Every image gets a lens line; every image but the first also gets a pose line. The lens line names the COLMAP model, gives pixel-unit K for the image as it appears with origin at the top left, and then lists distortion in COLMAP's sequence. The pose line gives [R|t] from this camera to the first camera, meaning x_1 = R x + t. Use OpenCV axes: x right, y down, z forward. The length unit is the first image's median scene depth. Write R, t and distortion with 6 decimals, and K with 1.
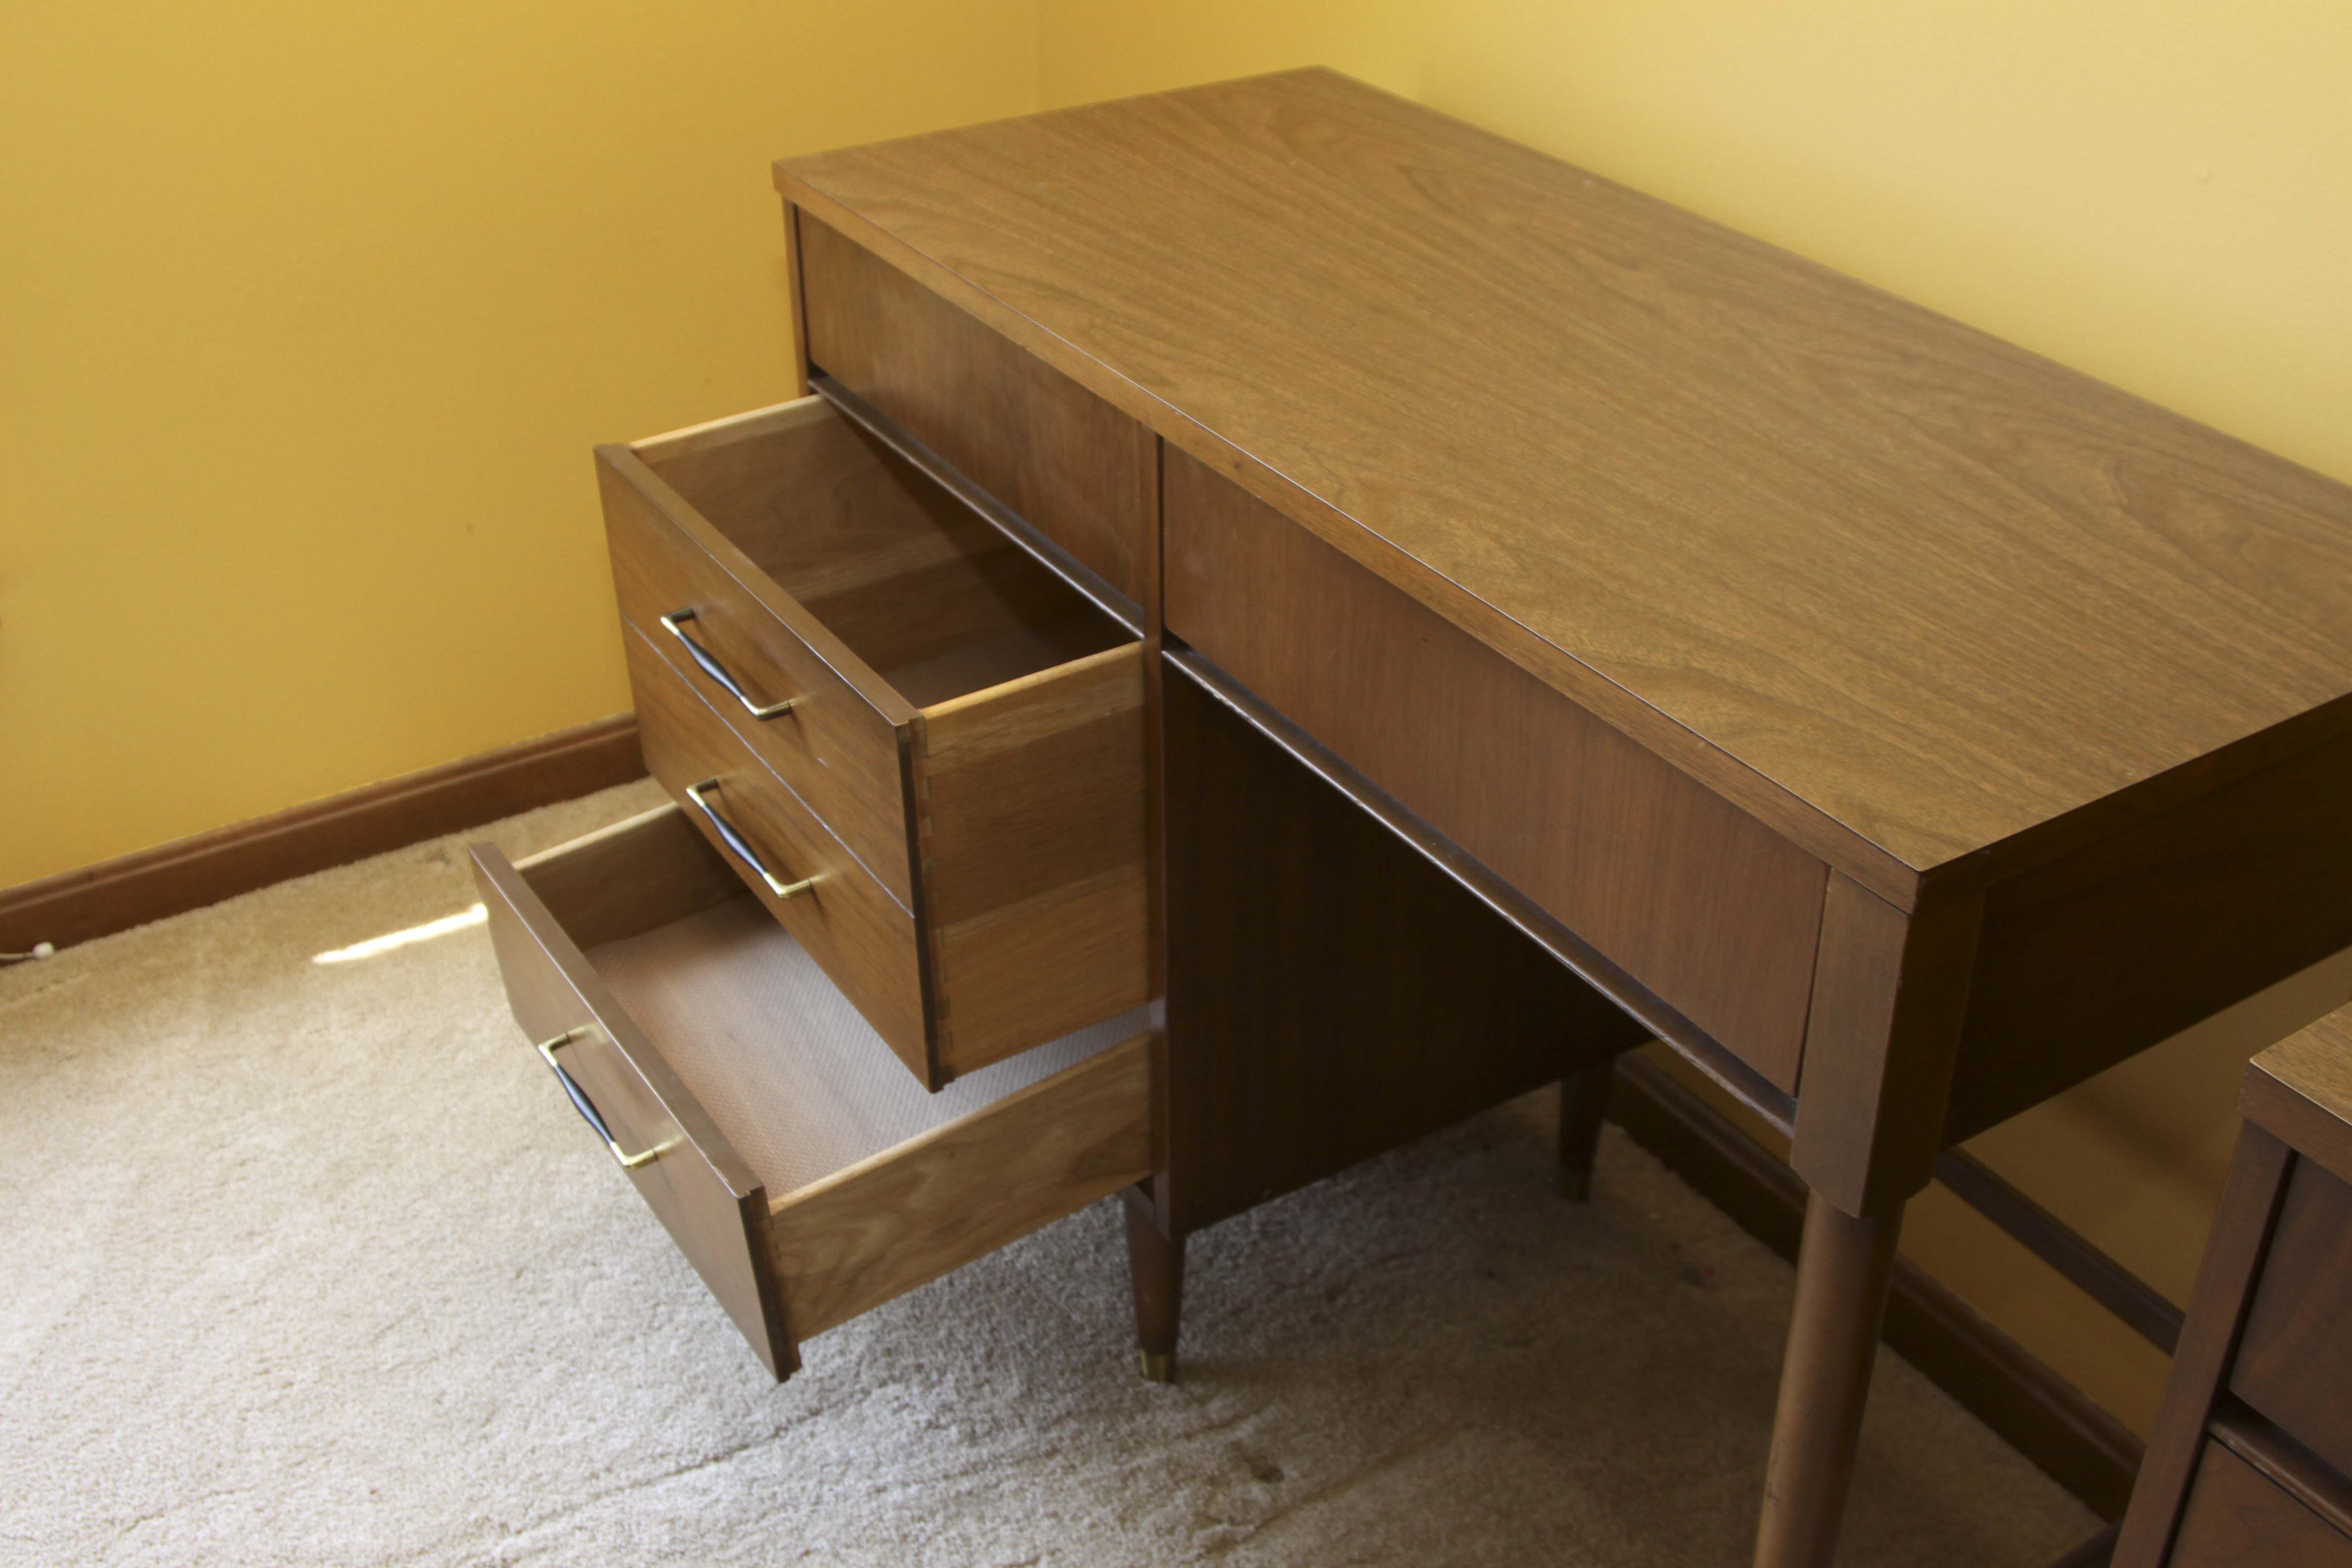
lens RADIAL K [[2461.7, 0, 1238.8], [0, 2461.7, 780.3], [0, 0, 1]] dist [-0.112246, 0.000000]
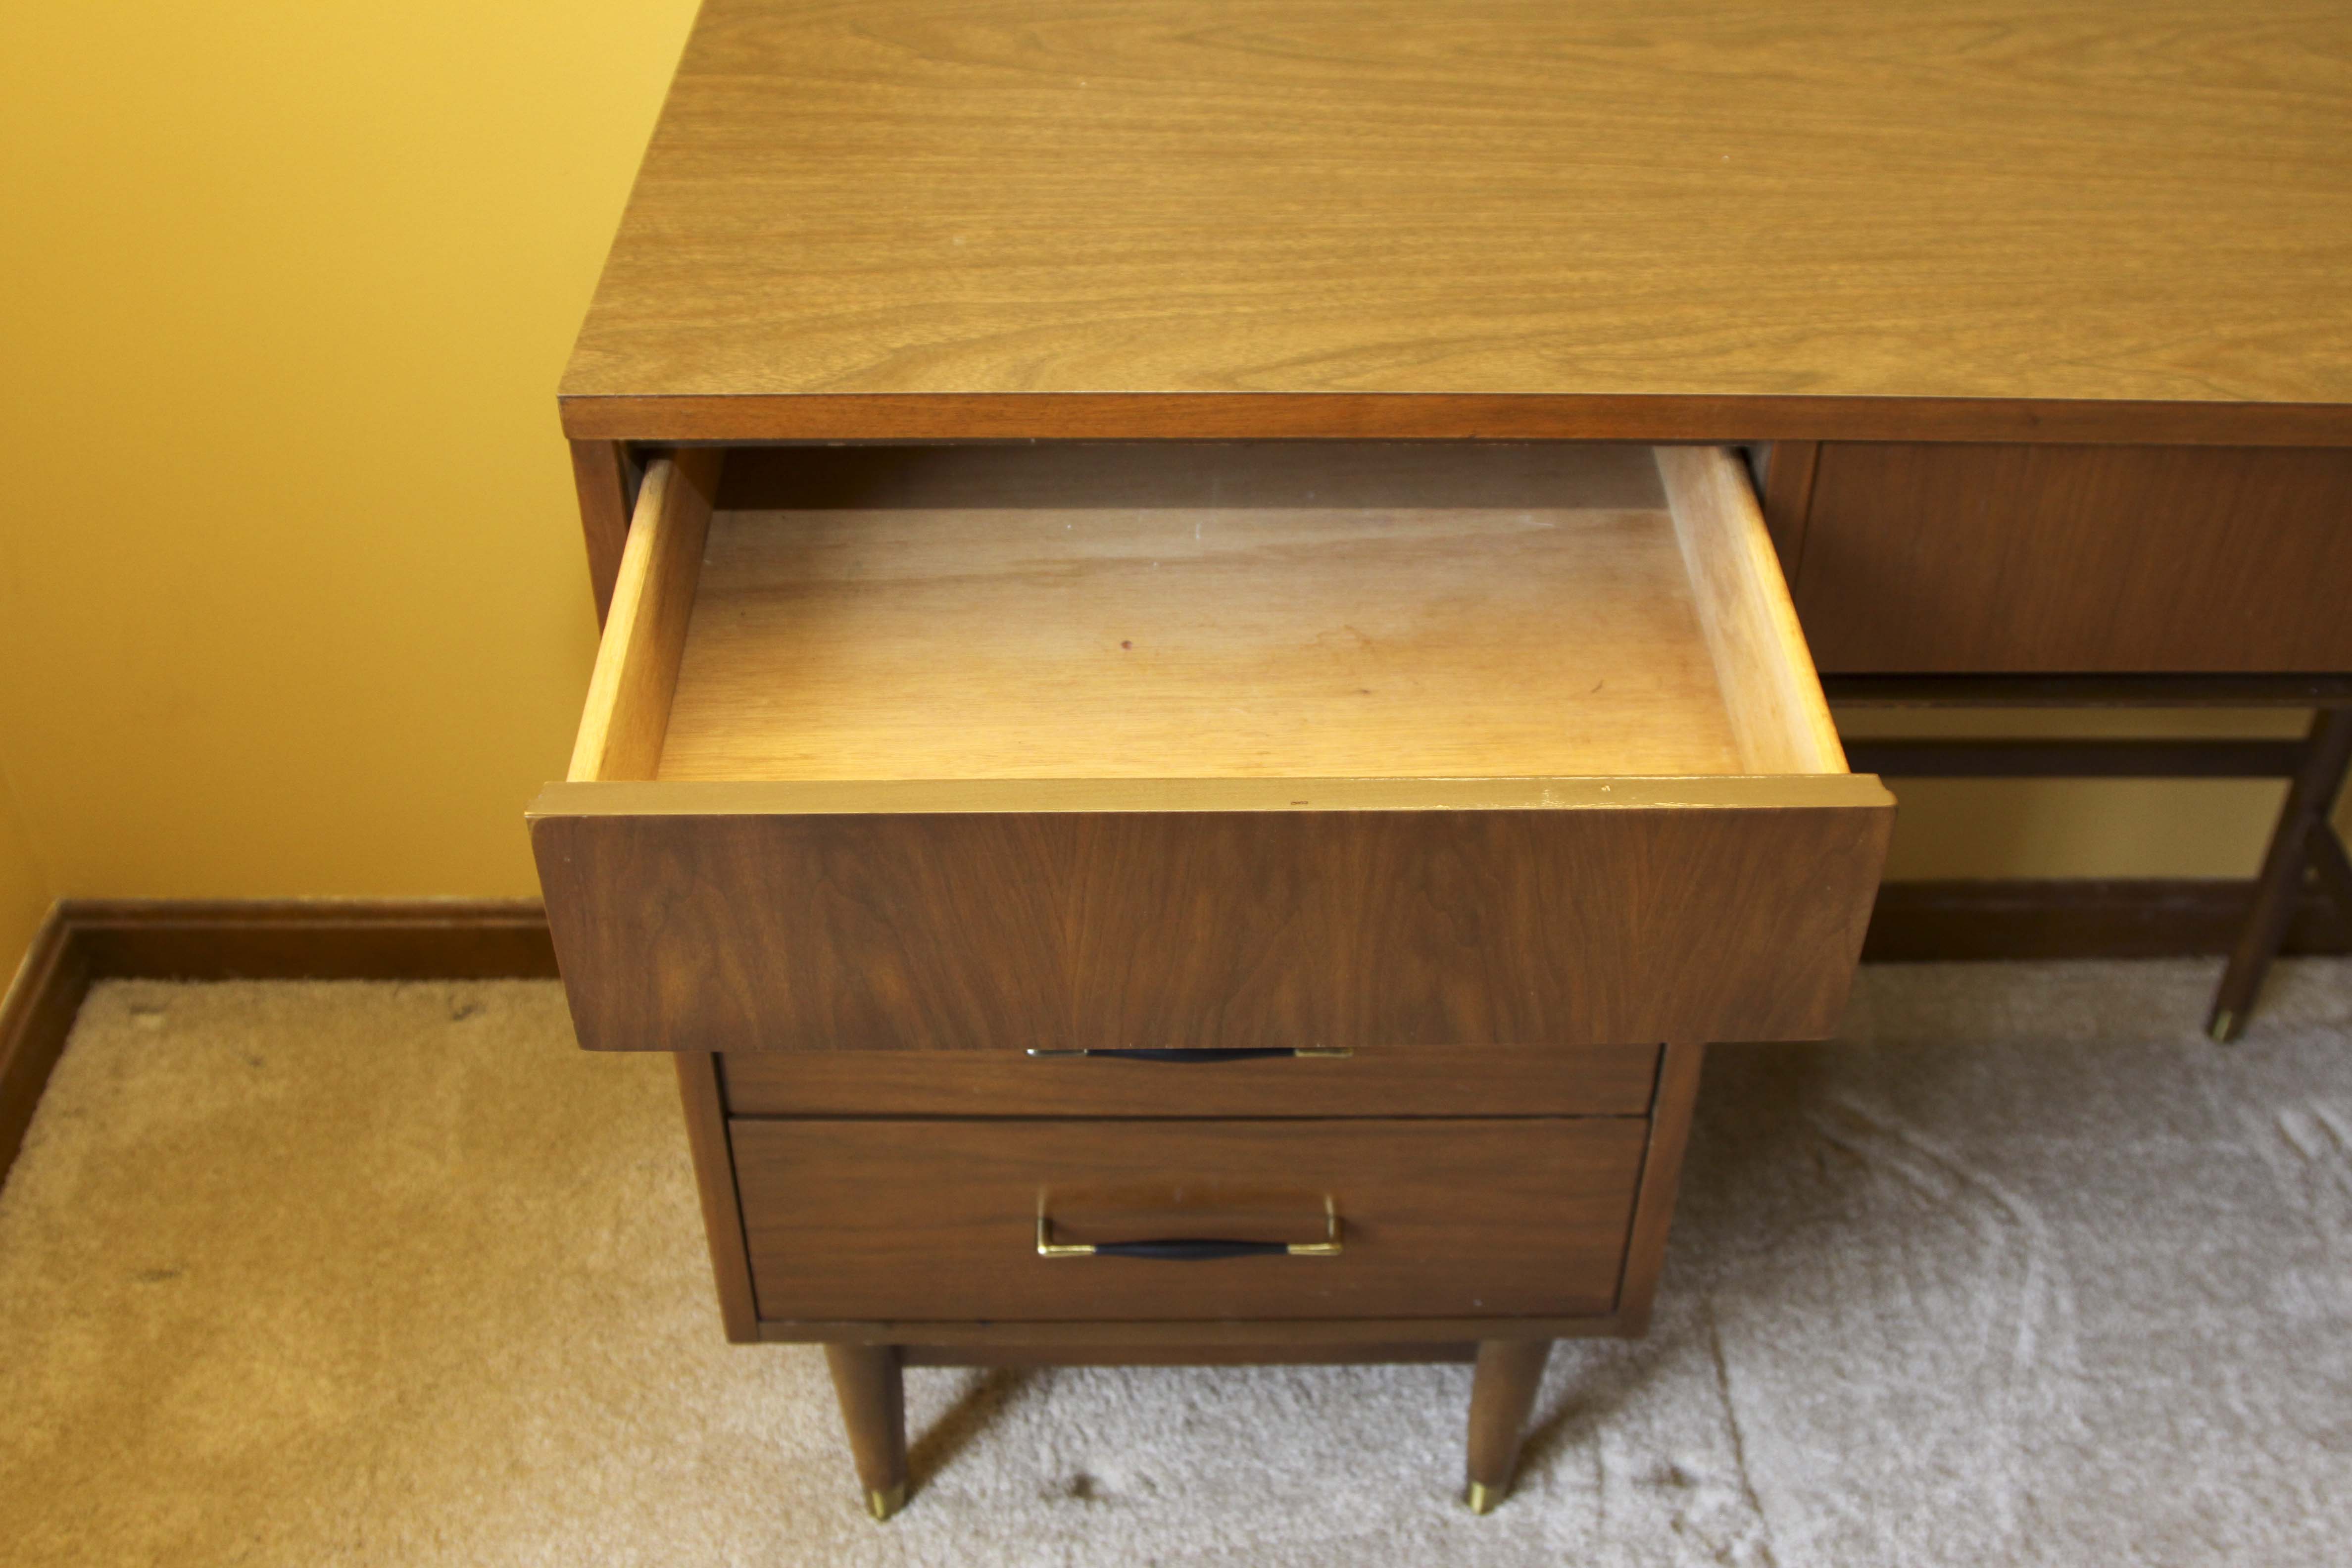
lens RADIAL K [[2461.7, 0, 1206.7], [0, 2461.7, 765.1], [0, 0, 1]] dist [-0.112246, 0.000000]
pose [[0.524824, -0.532275, 0.664261, -0.624493], [0.429451, 0.839347, 0.333268, -0.356712], [-0.734936, 0.110361, 0.669096, 0.601433]]
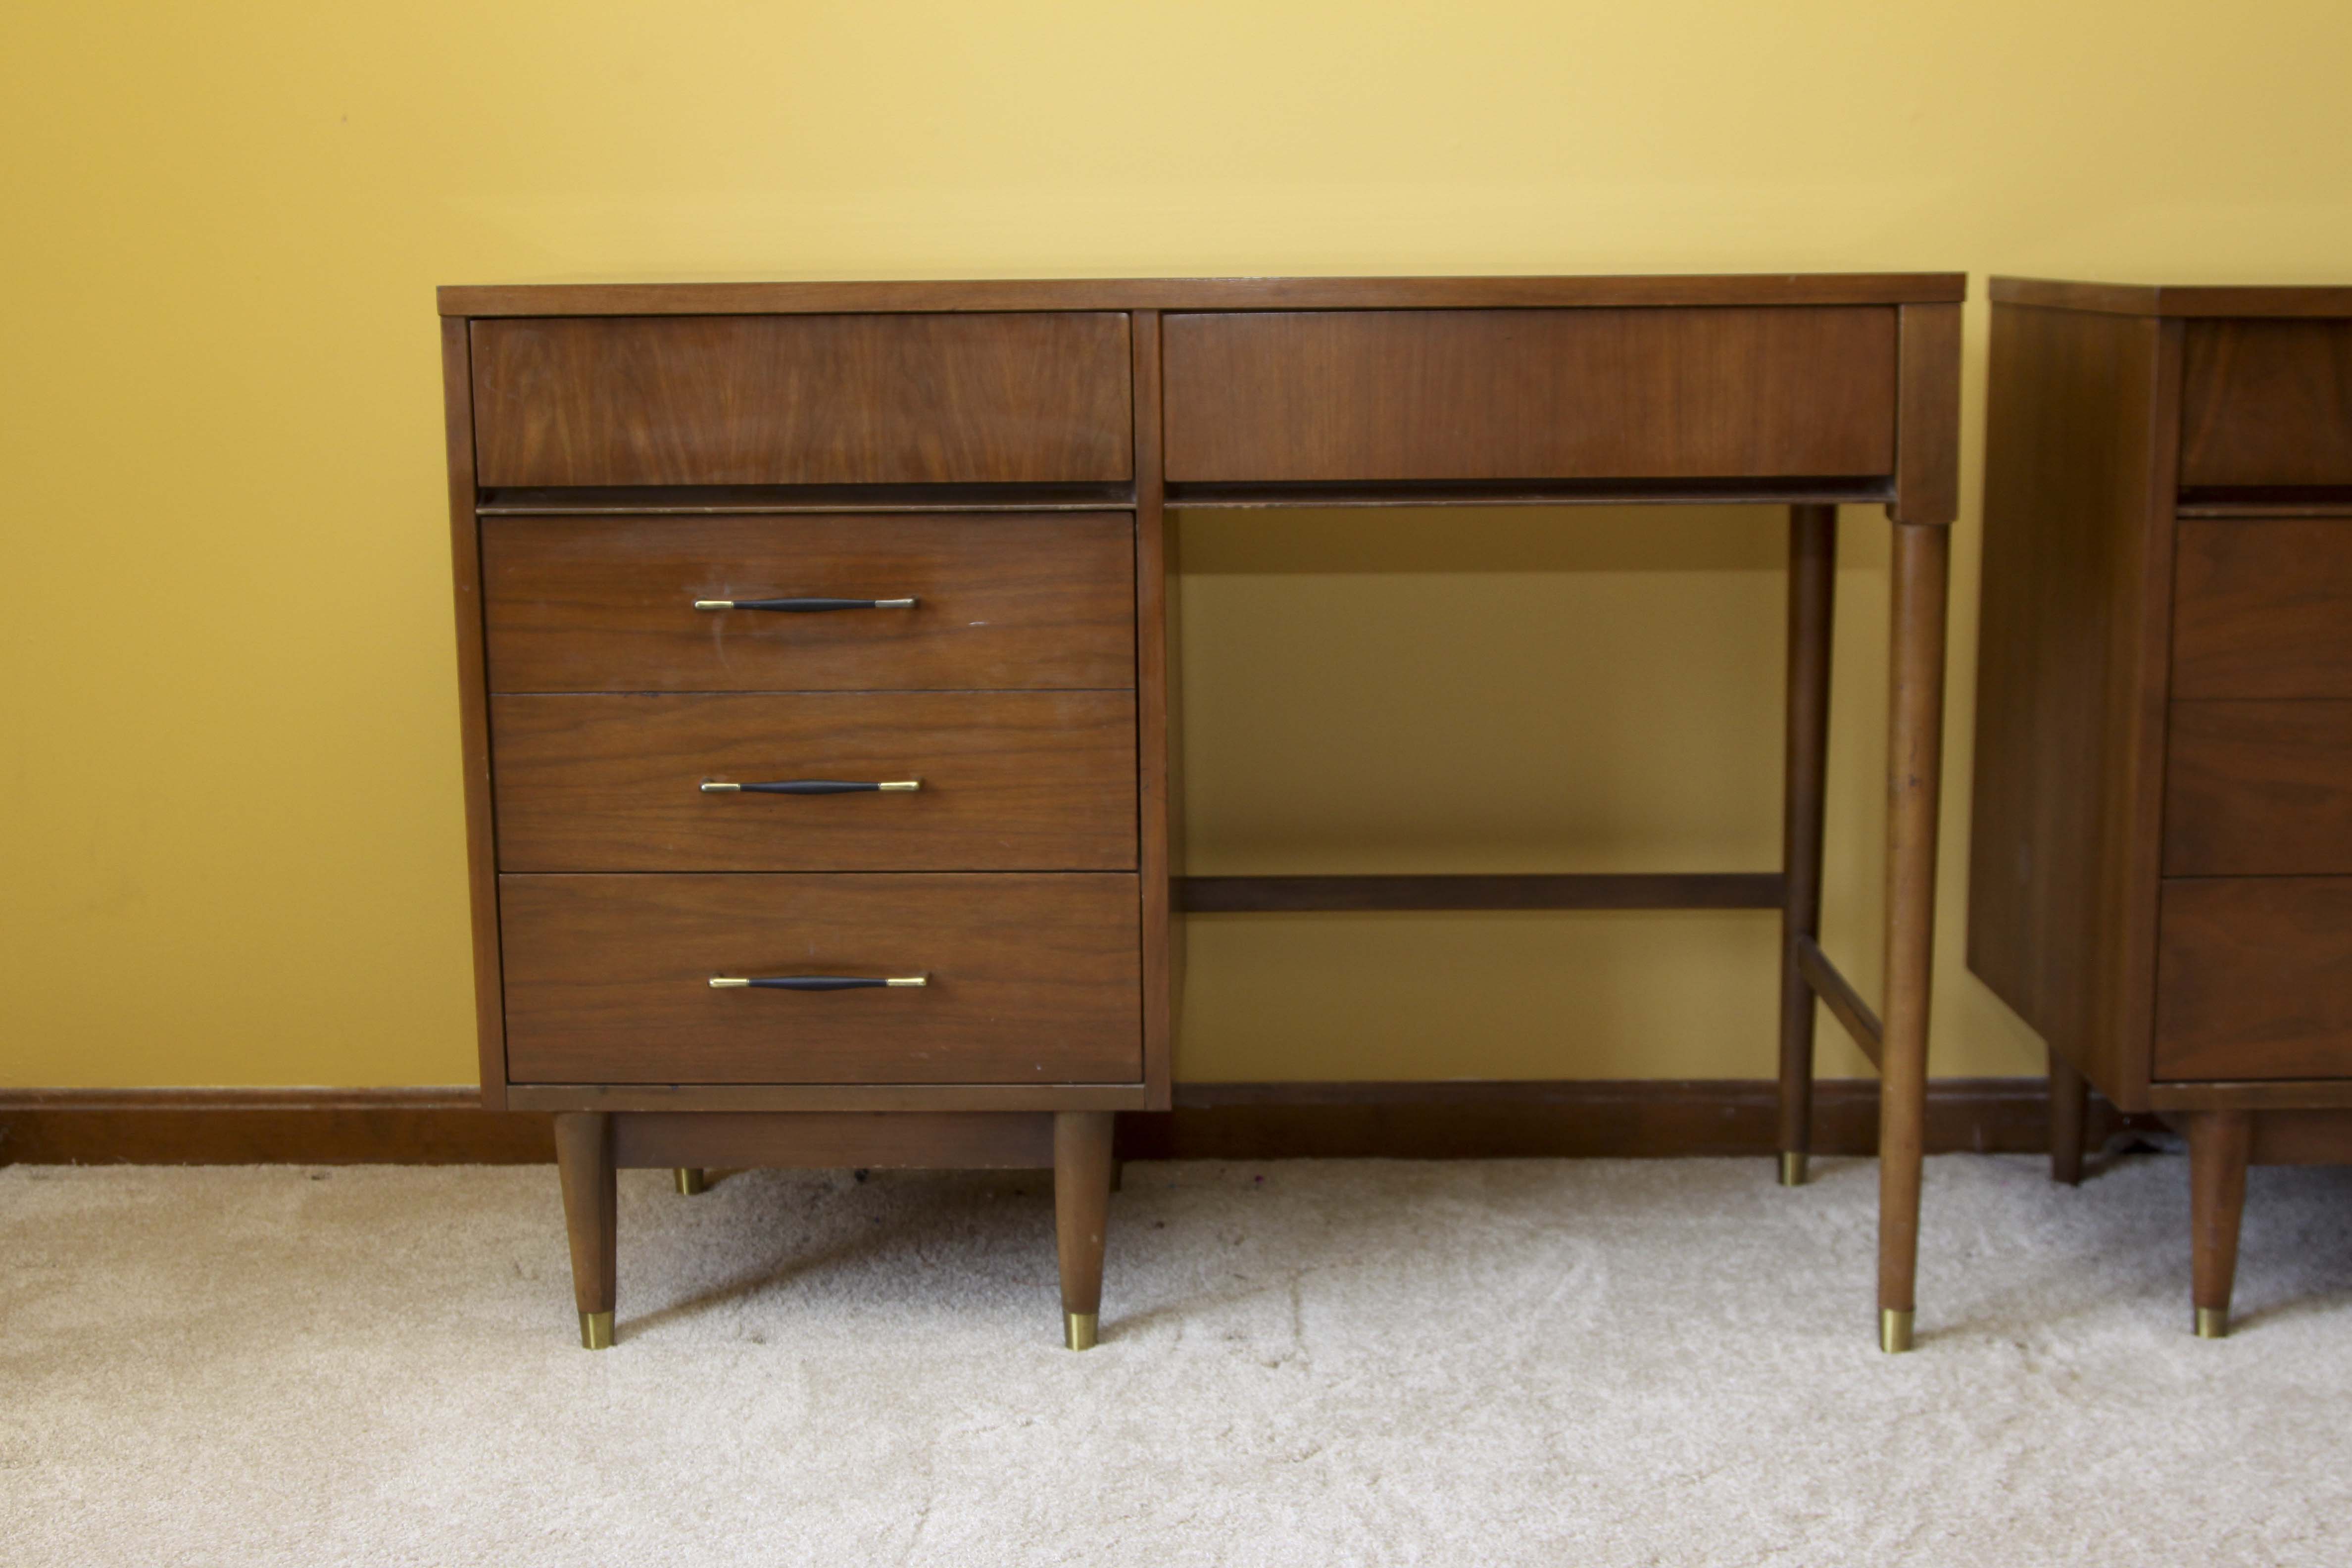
lens RADIAL K [[3036.4, 0, 1180.9], [0, 3036.4, 794.1], [0, 0, 1]] dist [-0.046274, 0.000000]
pose [[0.556659, -0.164075, 0.814377, -1.253212], [0.438102, 0.890883, -0.119971, 0.255641], [-0.705831, 0.423564, 0.567800, 0.184632]]
